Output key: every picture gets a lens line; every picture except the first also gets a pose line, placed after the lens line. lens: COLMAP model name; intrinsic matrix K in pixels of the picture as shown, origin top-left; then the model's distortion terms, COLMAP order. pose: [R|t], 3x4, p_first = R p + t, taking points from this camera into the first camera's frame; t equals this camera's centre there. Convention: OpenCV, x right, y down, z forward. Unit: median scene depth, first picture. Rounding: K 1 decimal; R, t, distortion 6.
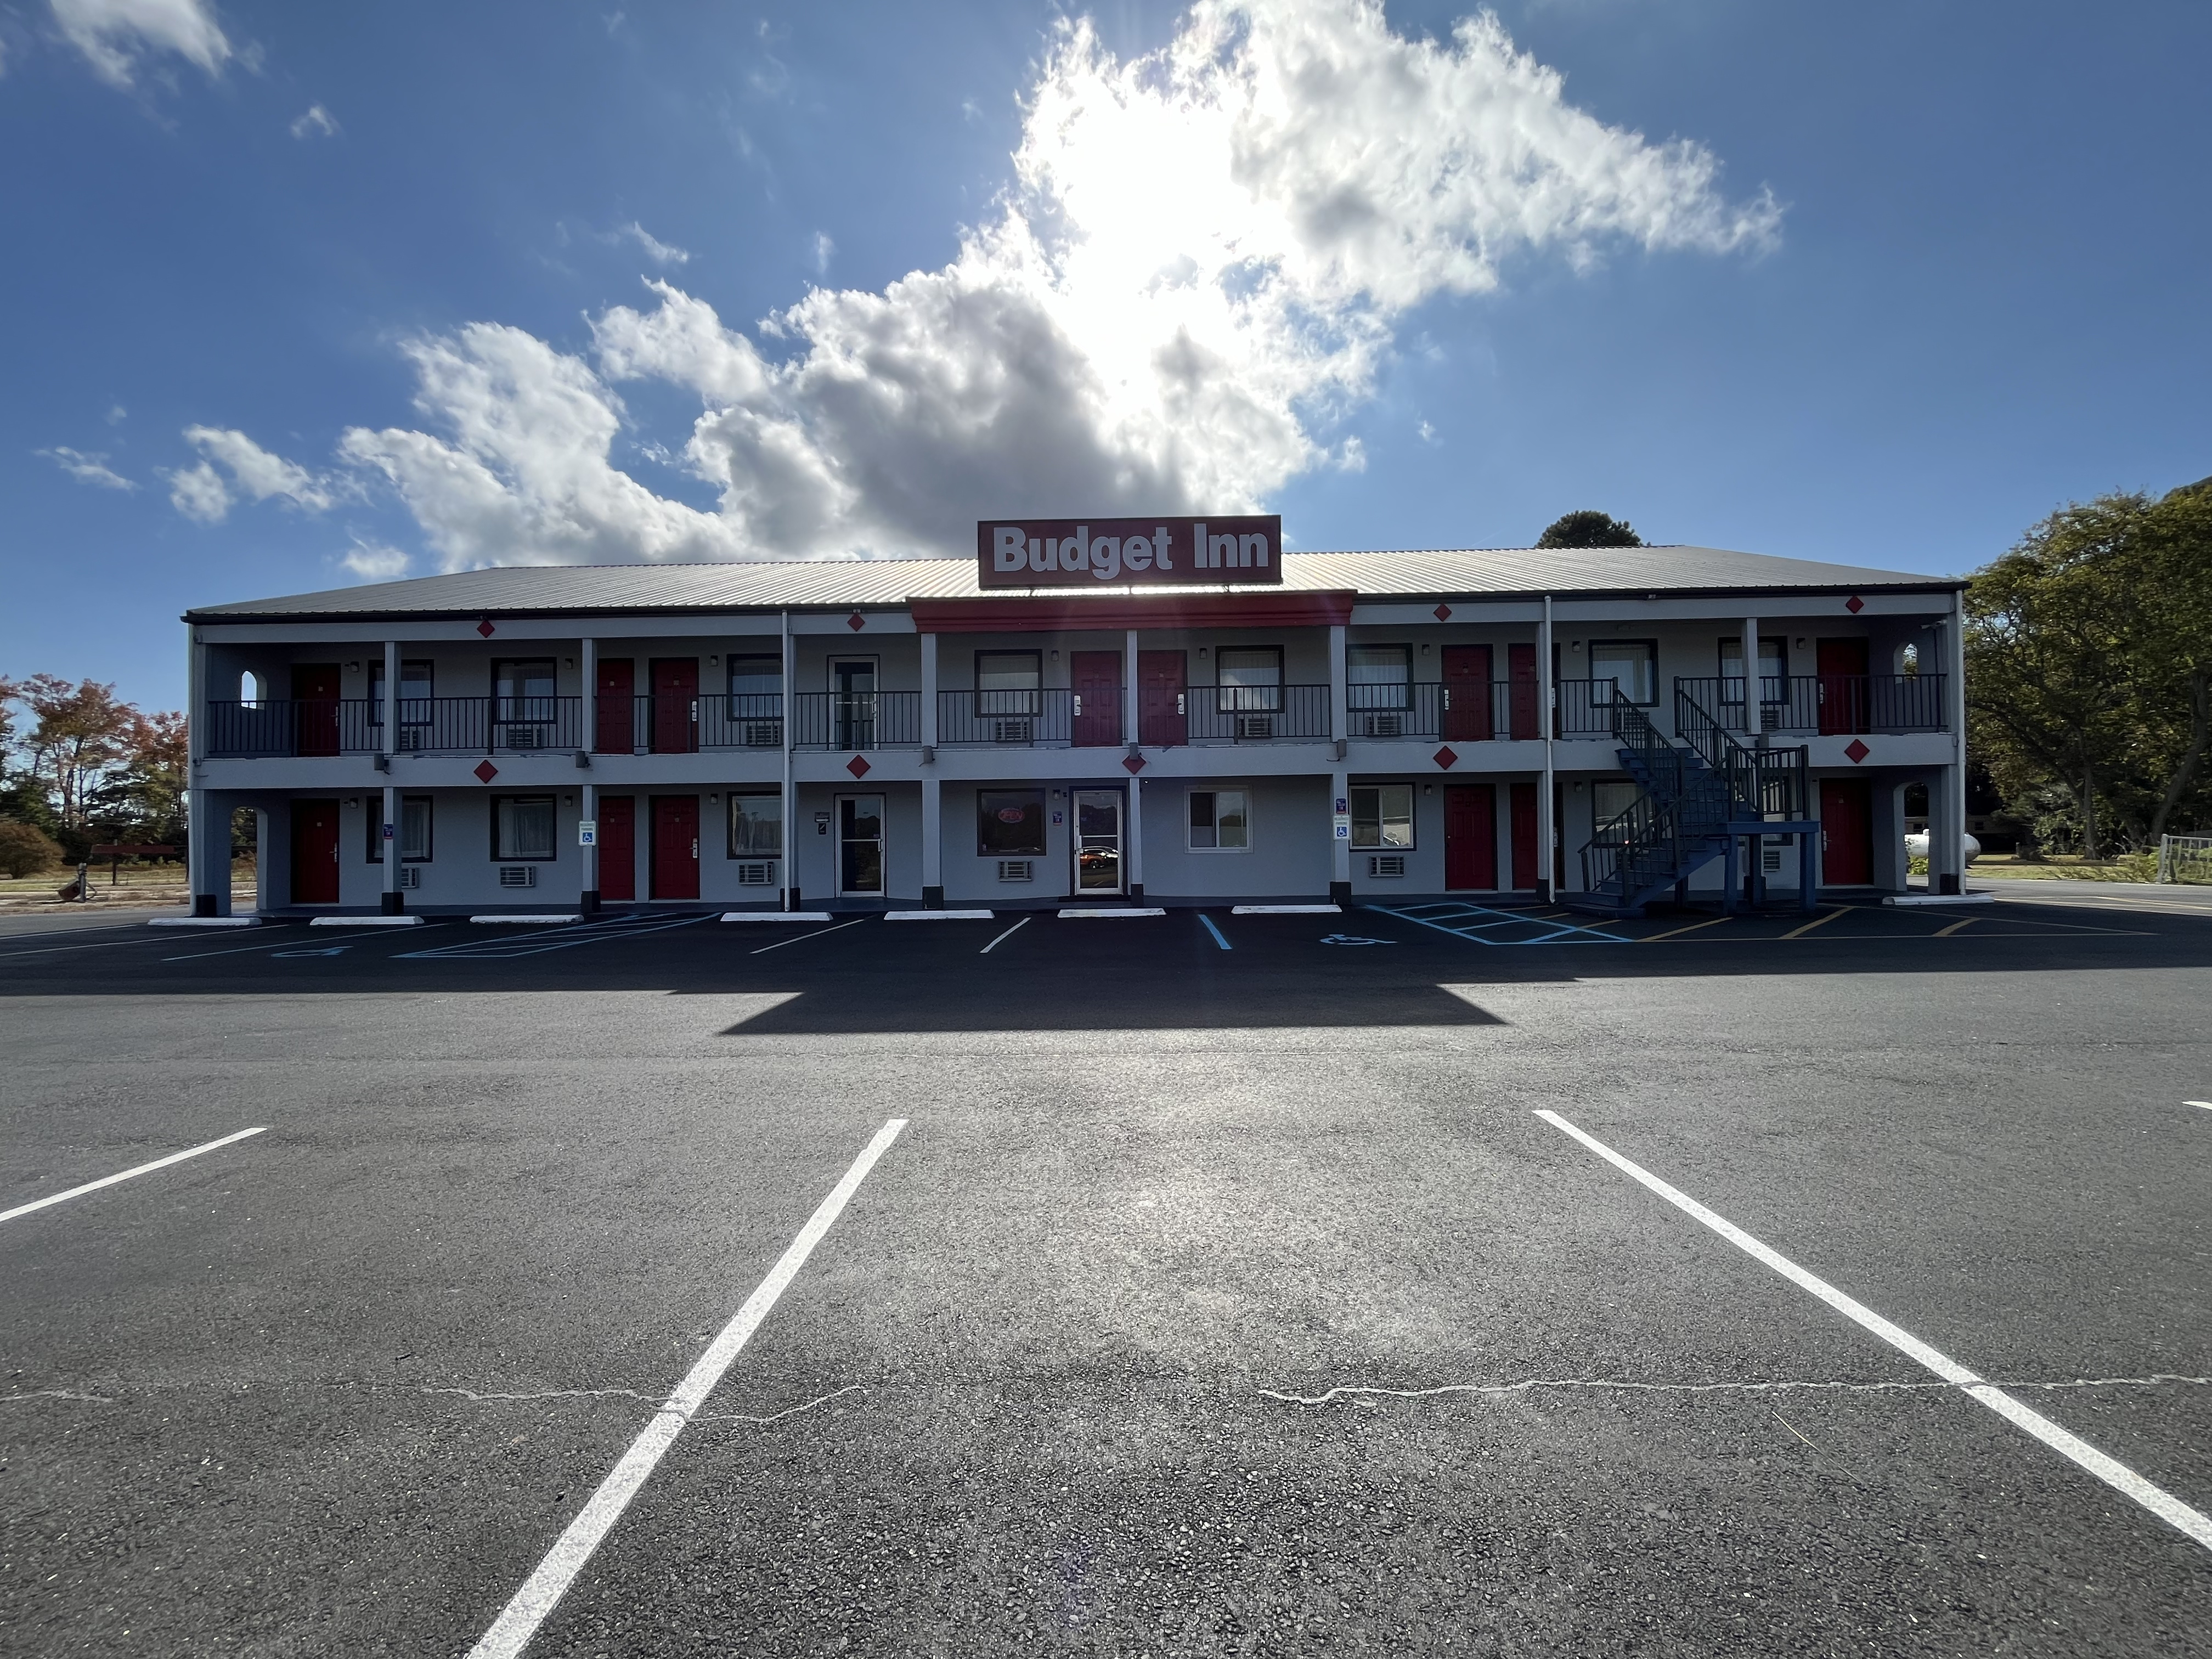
lens RADIAL K [[900.3, 0, 1106.0], [0, 900.3, 829.5], [0, 0, 1]] dist [-0.003081, -0.000266]
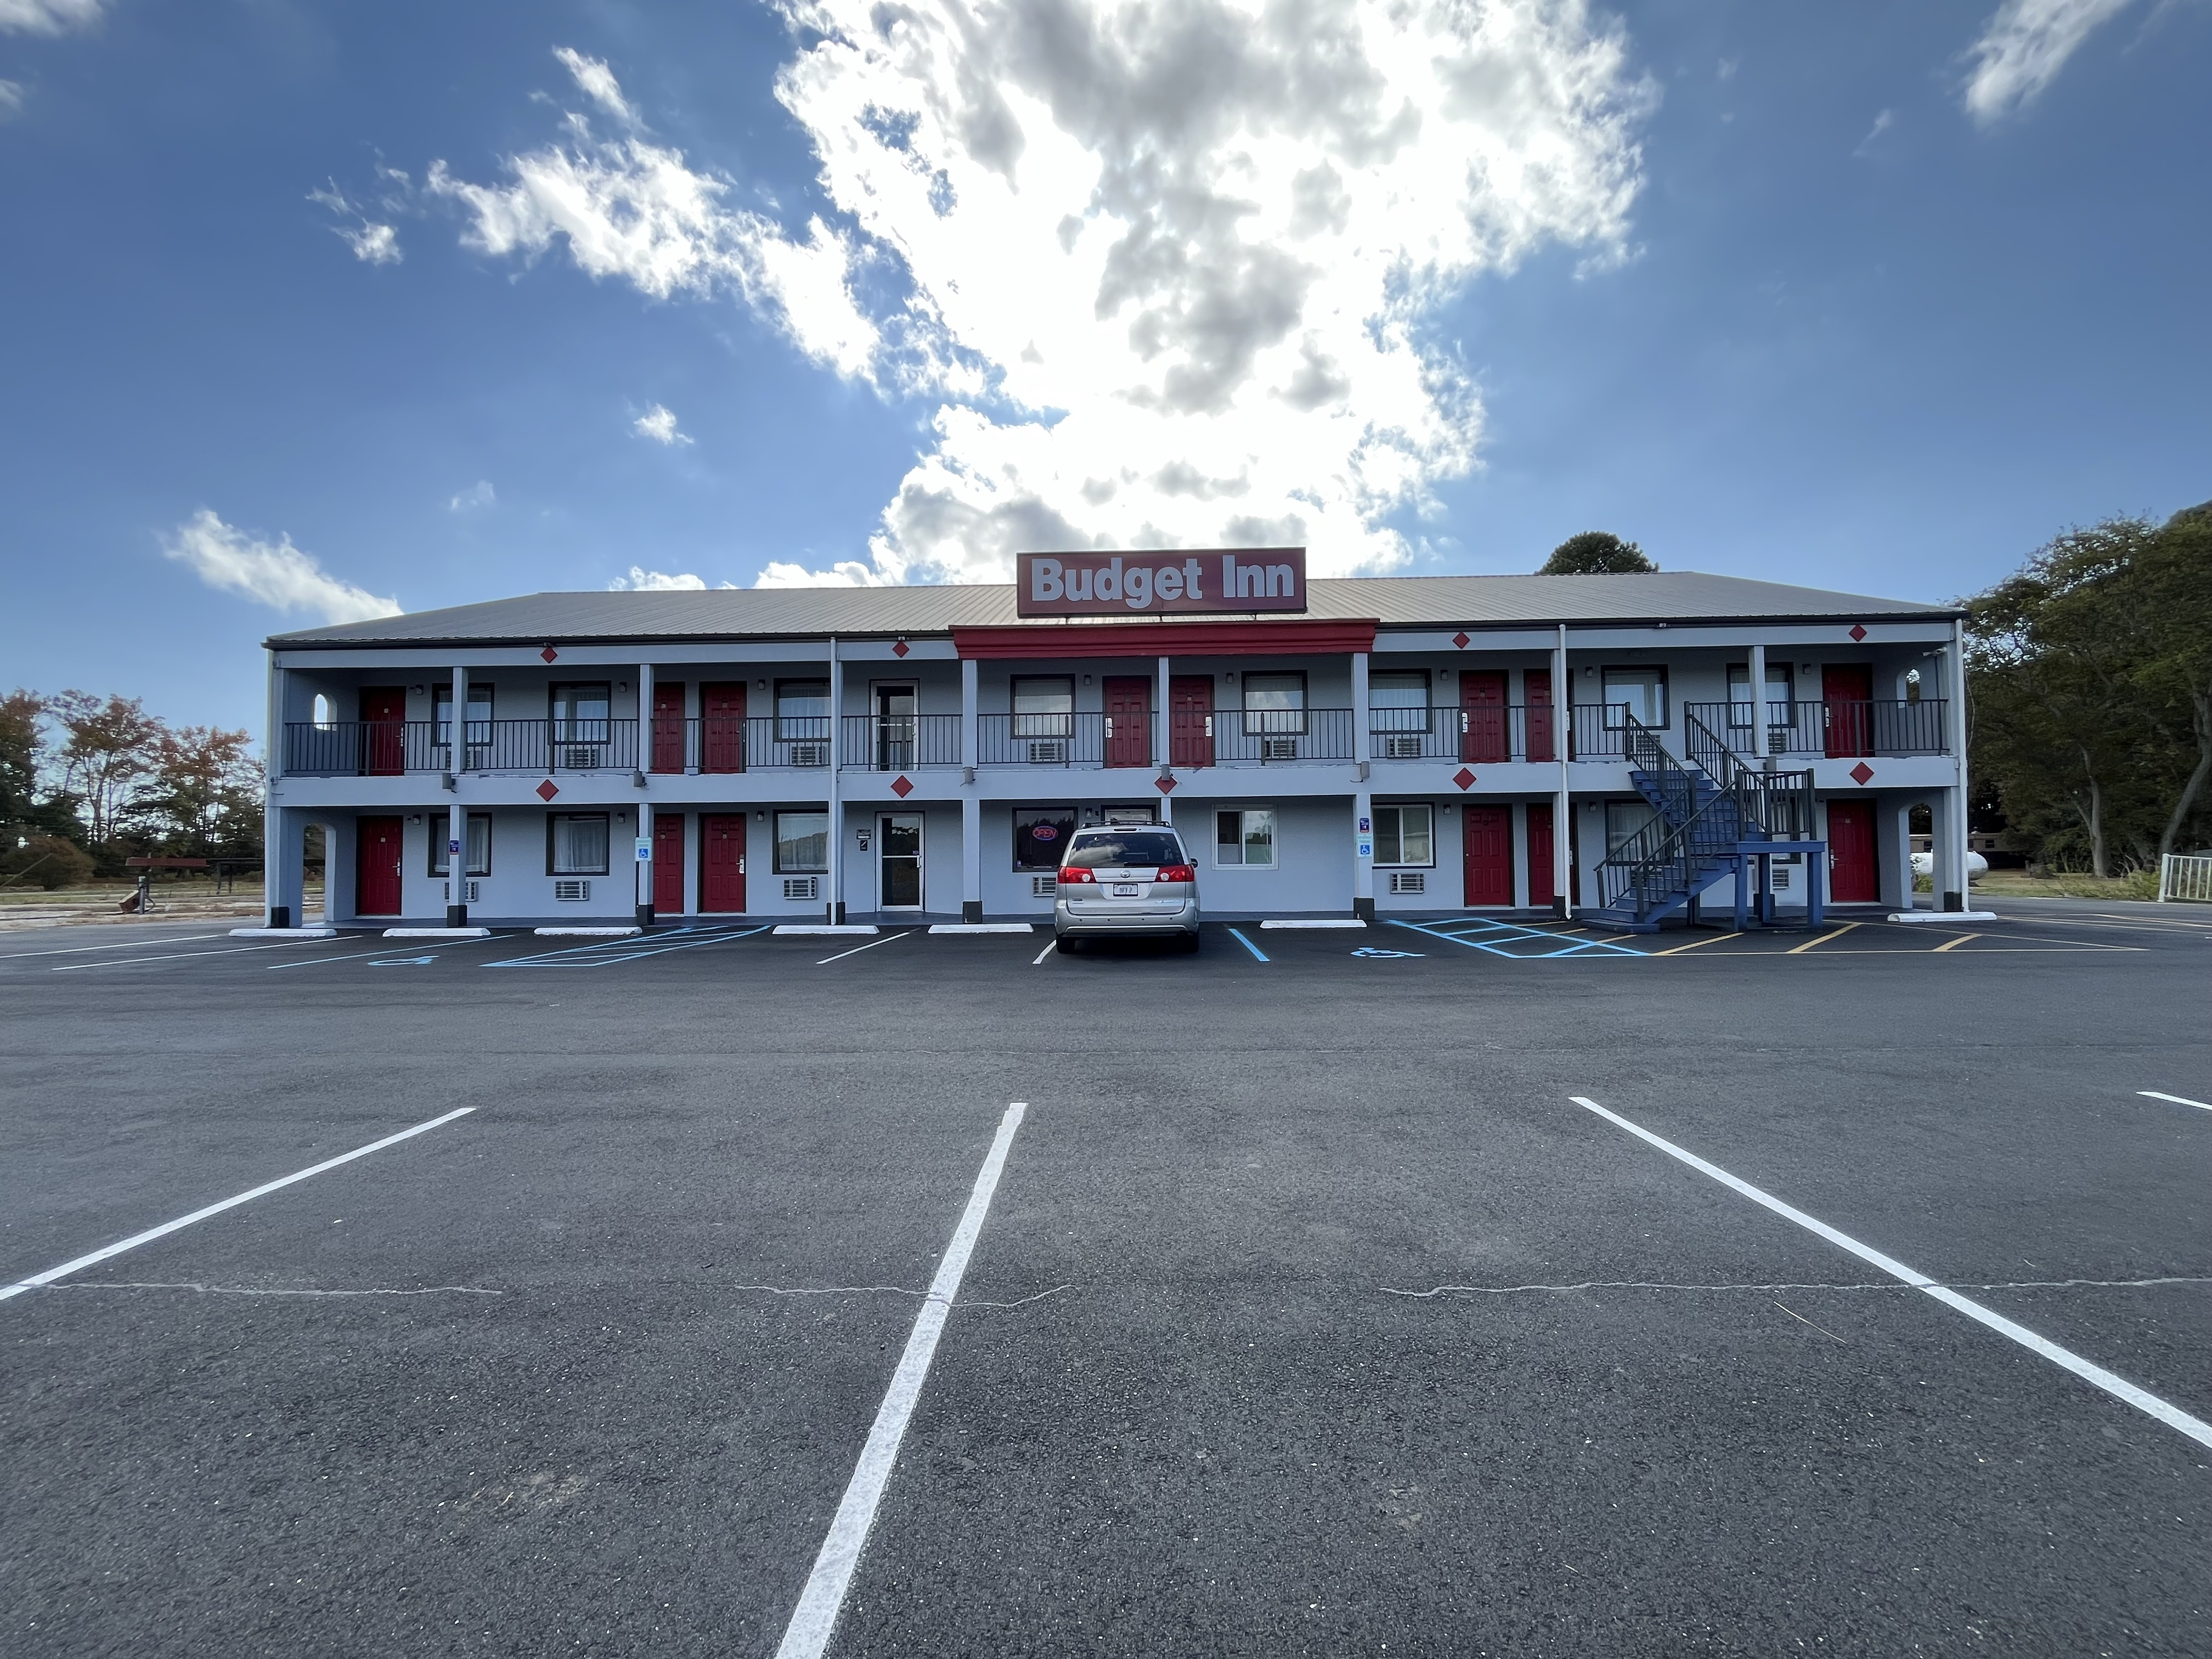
lens RADIAL K [[899.1, 0, 1106.0], [0, 899.1, 829.5], [0, 0, 1]] dist [-0.002725, -0.000454]
pose [[0.999964, 0.002255, -0.008123, -0.029134], [-0.002391, 0.999857, -0.016751, -0.002784], [0.008084, 0.016770, 0.999827, -0.042678]]
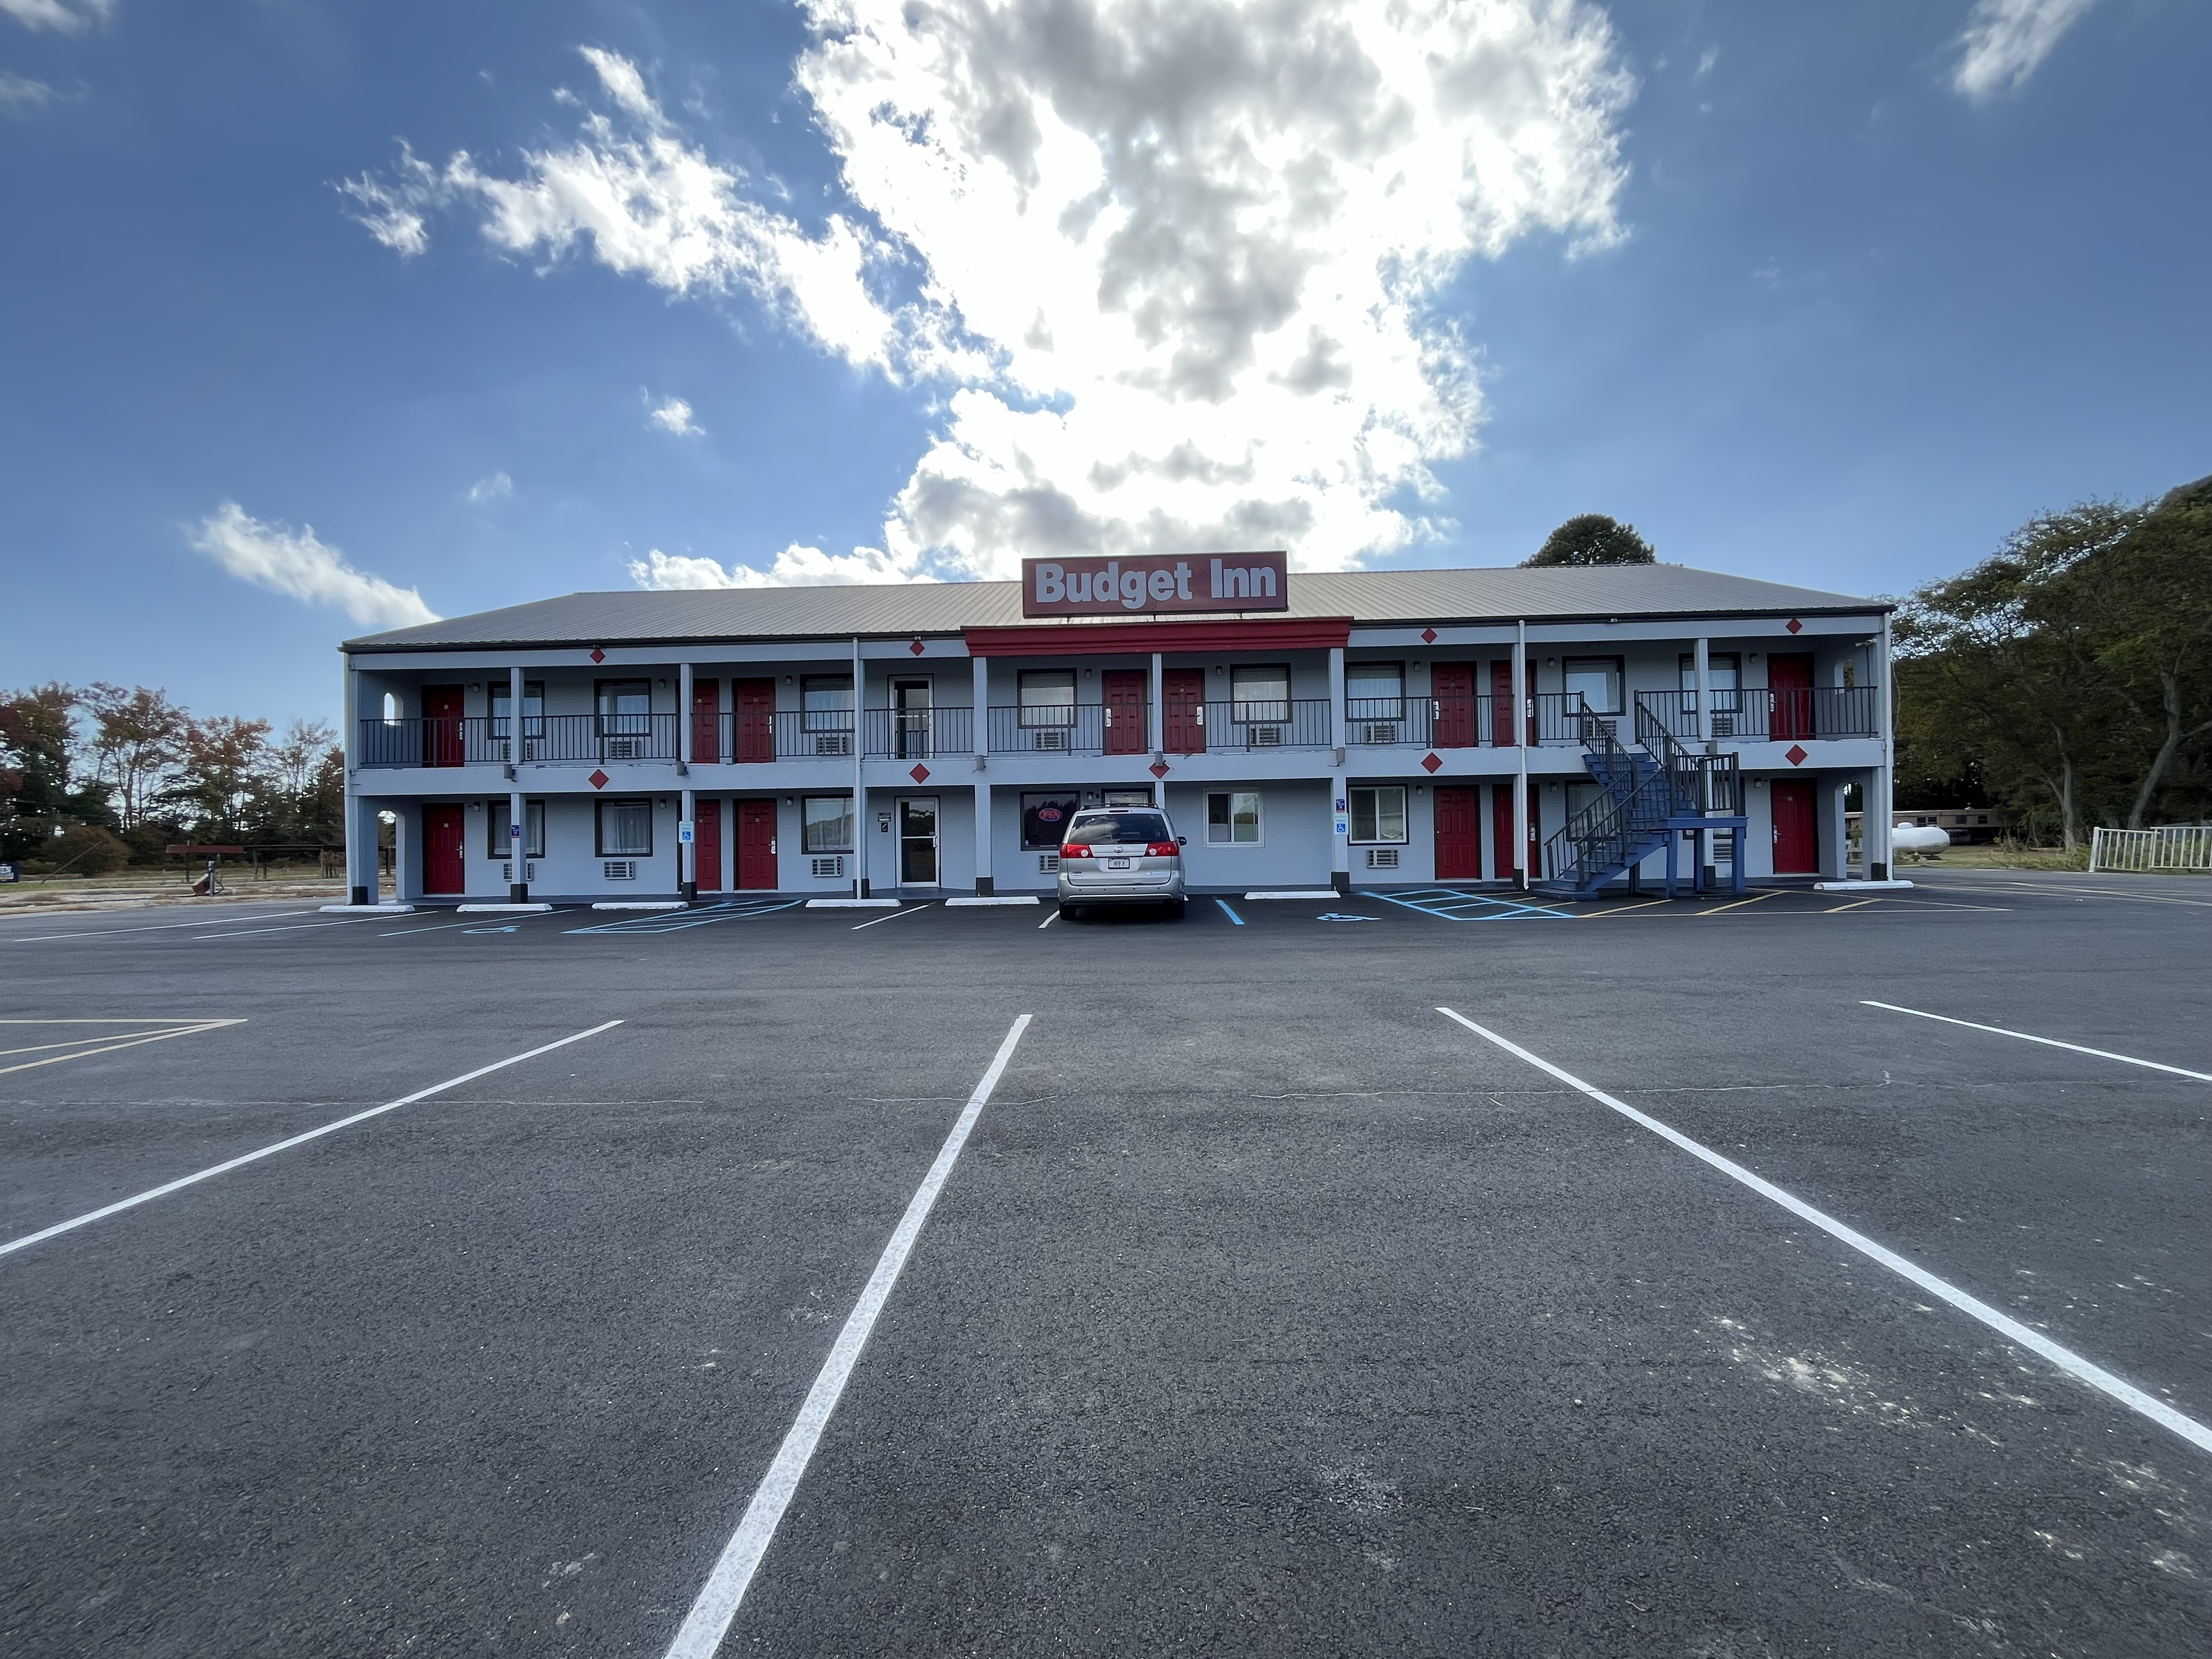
lens RADIAL K [[899.1, 0, 1106.0], [0, 899.1, 829.5], [0, 0, 1]] dist [-0.002725, -0.000454]
pose [[0.999844, -0.004338, -0.017143, -0.017178], [0.004396, 0.999985, 0.003345, -0.000702], [0.017128, -0.003420, 0.999847, -0.145988]]
